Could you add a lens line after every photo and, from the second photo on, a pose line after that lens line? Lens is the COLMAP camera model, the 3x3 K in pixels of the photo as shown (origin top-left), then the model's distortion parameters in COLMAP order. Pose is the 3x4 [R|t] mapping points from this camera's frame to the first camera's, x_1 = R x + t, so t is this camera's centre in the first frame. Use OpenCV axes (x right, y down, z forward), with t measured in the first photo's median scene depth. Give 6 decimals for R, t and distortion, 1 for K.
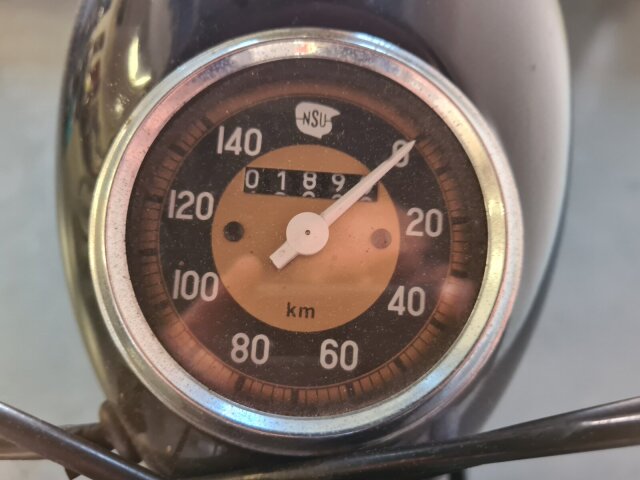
lens RADIAL K [[479.1, 0, 319.1], [0, 479.1, 240.3], [0, 0, 1]] dist [0.027816, -0.017240]
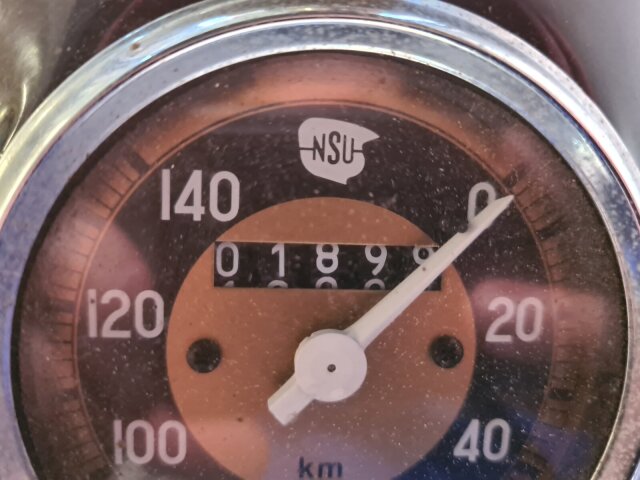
lens RADIAL K [[519.0, 0, 323.3], [0, 519.0, 239.1], [0, 0, 1]] dist [-0.068717, 0.011220]
pose [[0.997556, -0.037528, 0.058942, -0.060918], [0.021396, 0.967068, 0.253618, -0.307942], [-0.066518, -0.251737, 0.965507, 0.403884]]
